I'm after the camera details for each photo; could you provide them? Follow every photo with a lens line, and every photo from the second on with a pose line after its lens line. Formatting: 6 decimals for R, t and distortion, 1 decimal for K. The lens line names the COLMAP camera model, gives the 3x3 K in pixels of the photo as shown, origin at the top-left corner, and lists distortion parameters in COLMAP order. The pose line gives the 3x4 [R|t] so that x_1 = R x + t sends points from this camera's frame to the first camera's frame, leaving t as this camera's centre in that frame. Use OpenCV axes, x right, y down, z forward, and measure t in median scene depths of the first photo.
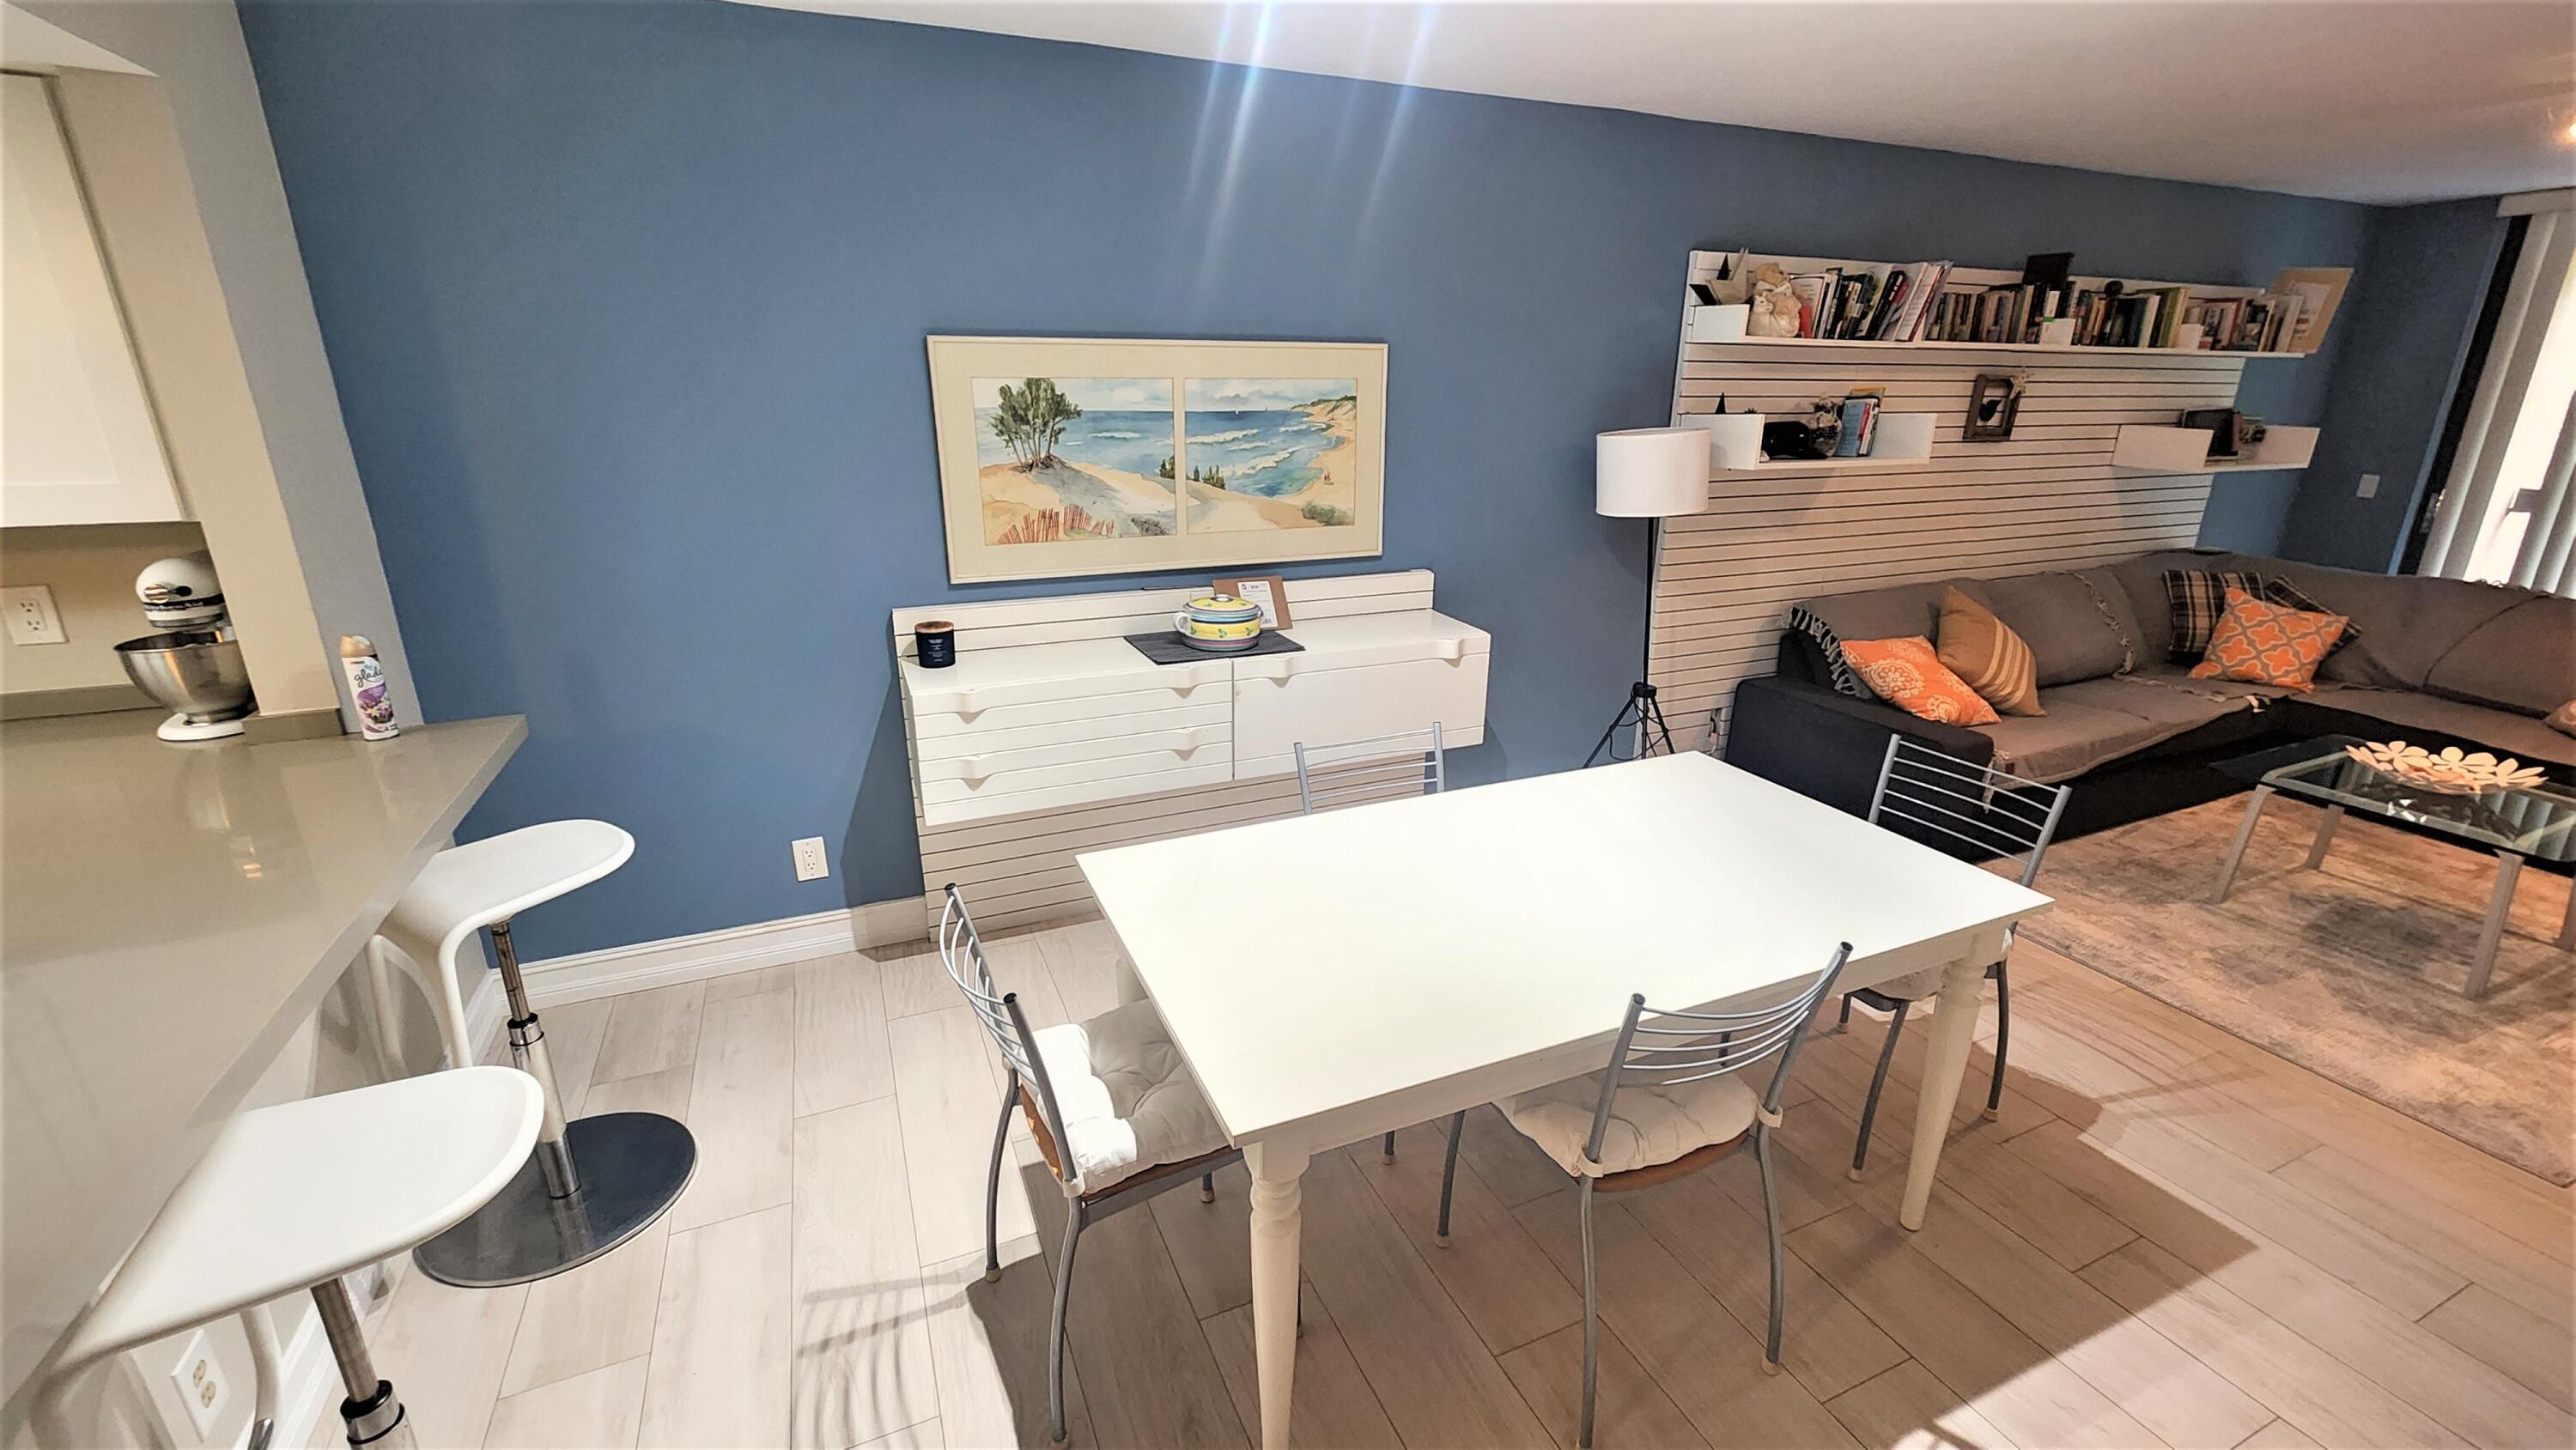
lens RADIAL K [[1055.6, 0, 1287.3], [0, 1055.6, 721.5], [0, 0, 1]] dist [0.000259, -0.000393]
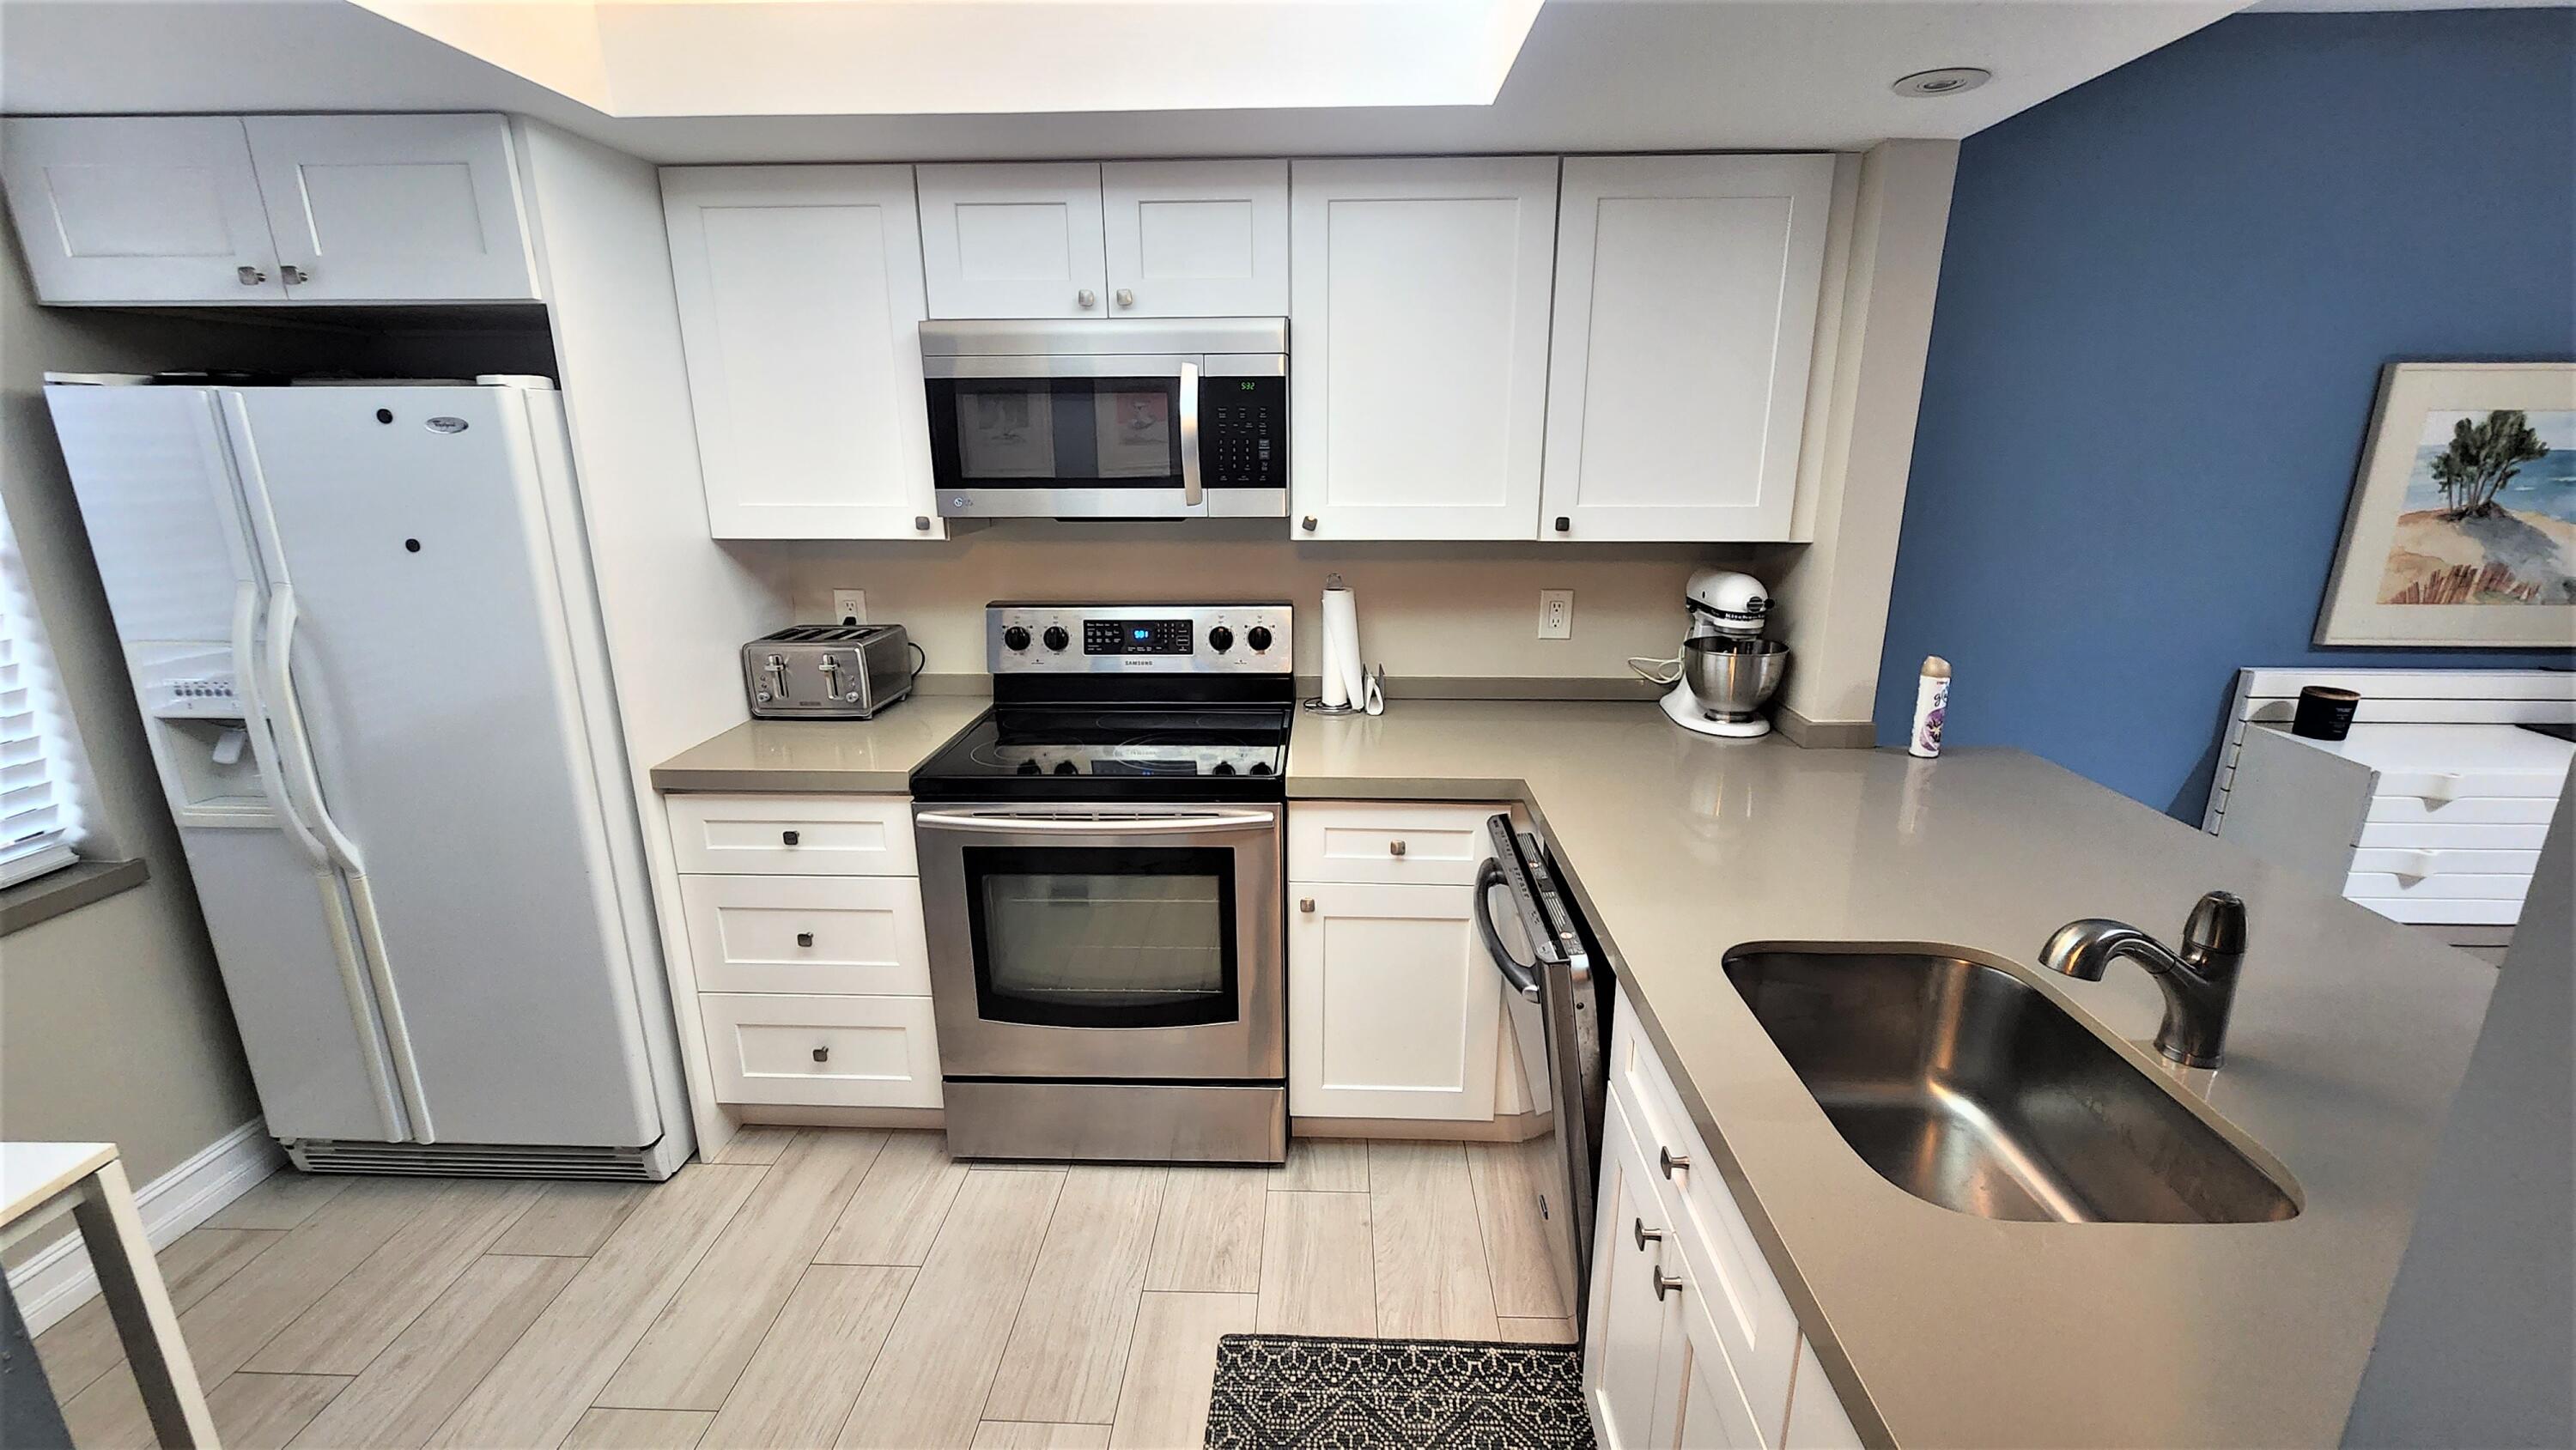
lens RADIAL K [[1055.6, 0, 1287.3], [0, 1055.6, 721.5], [0, 0, 1]] dist [0.000259, -0.000393]
pose [[0.900979, 0.110745, -0.419490, -0.567013], [-0.129132, 0.991505, -0.015593, 0.045110], [0.414199, 0.068219, 0.907626, -0.114131]]
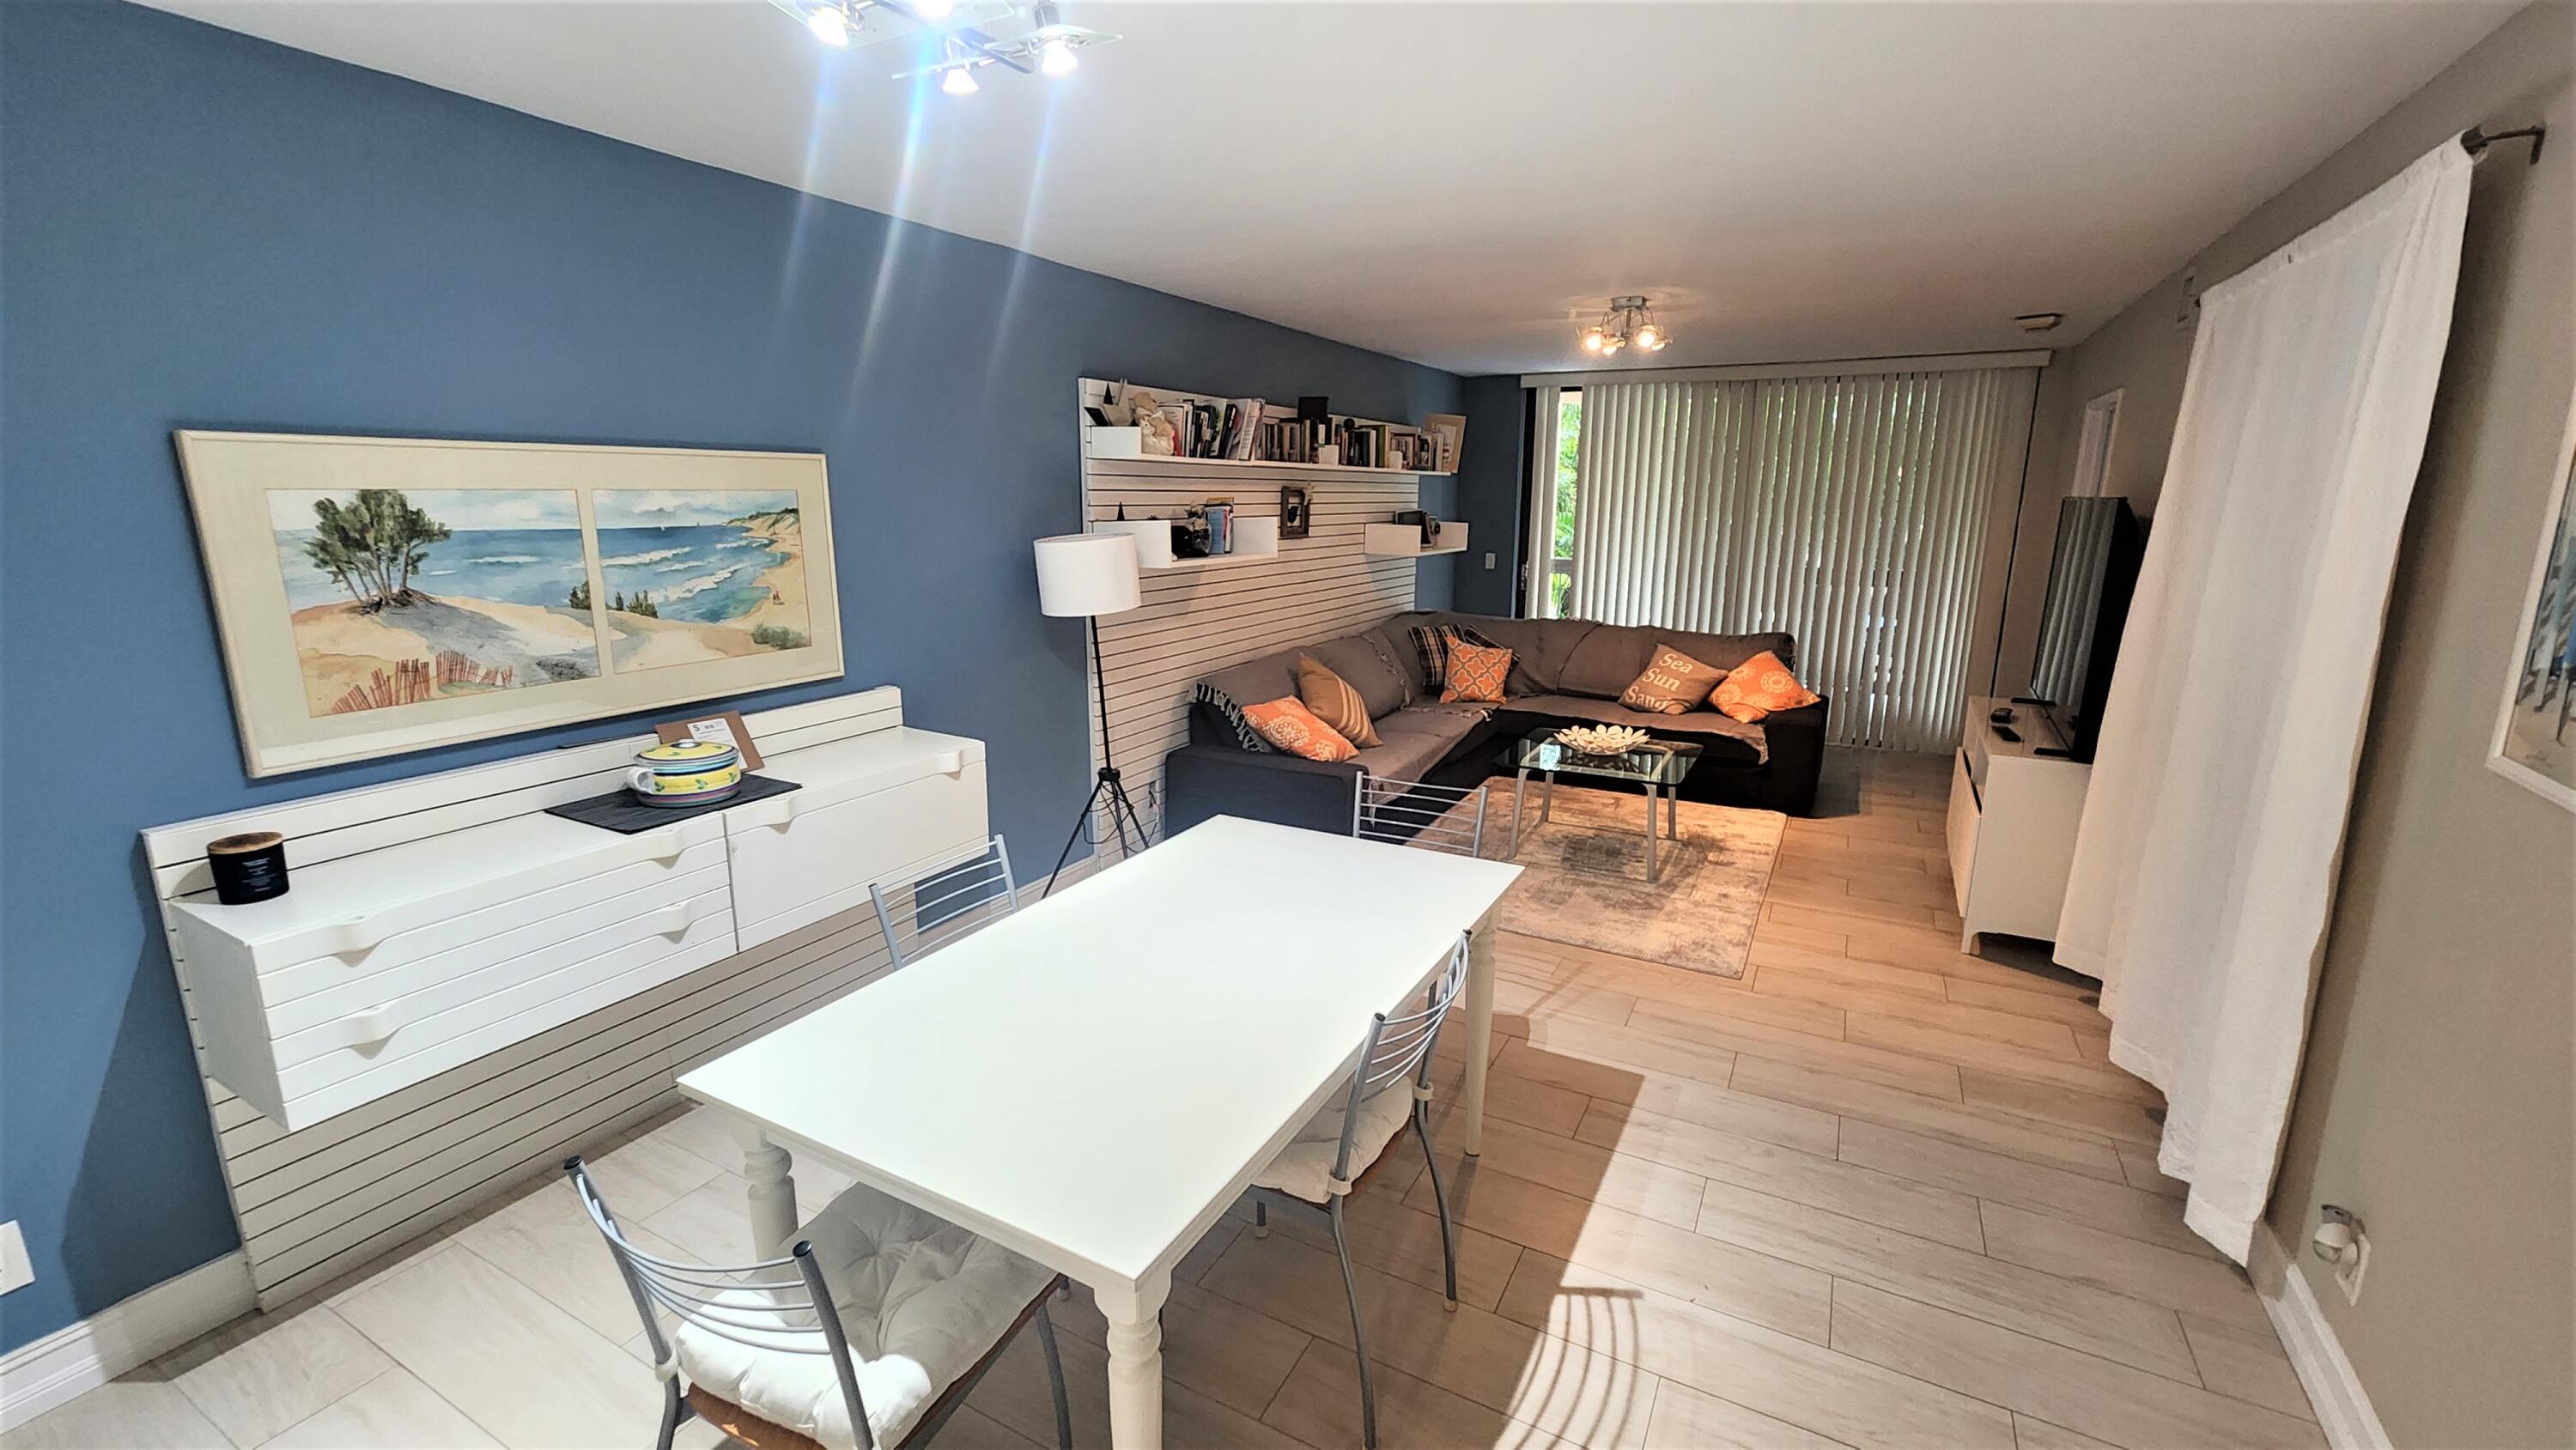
lens RADIAL K [[1055.6, 0, 1287.3], [0, 1055.6, 721.5], [0, 0, 1]] dist [0.000259, -0.000393]
pose [[0.789987, -0.130439, 0.599088, -0.152367], [0.186379, 0.981958, -0.031968, -0.014279], [-0.584109, 0.136912, 0.800045, 0.032640]]
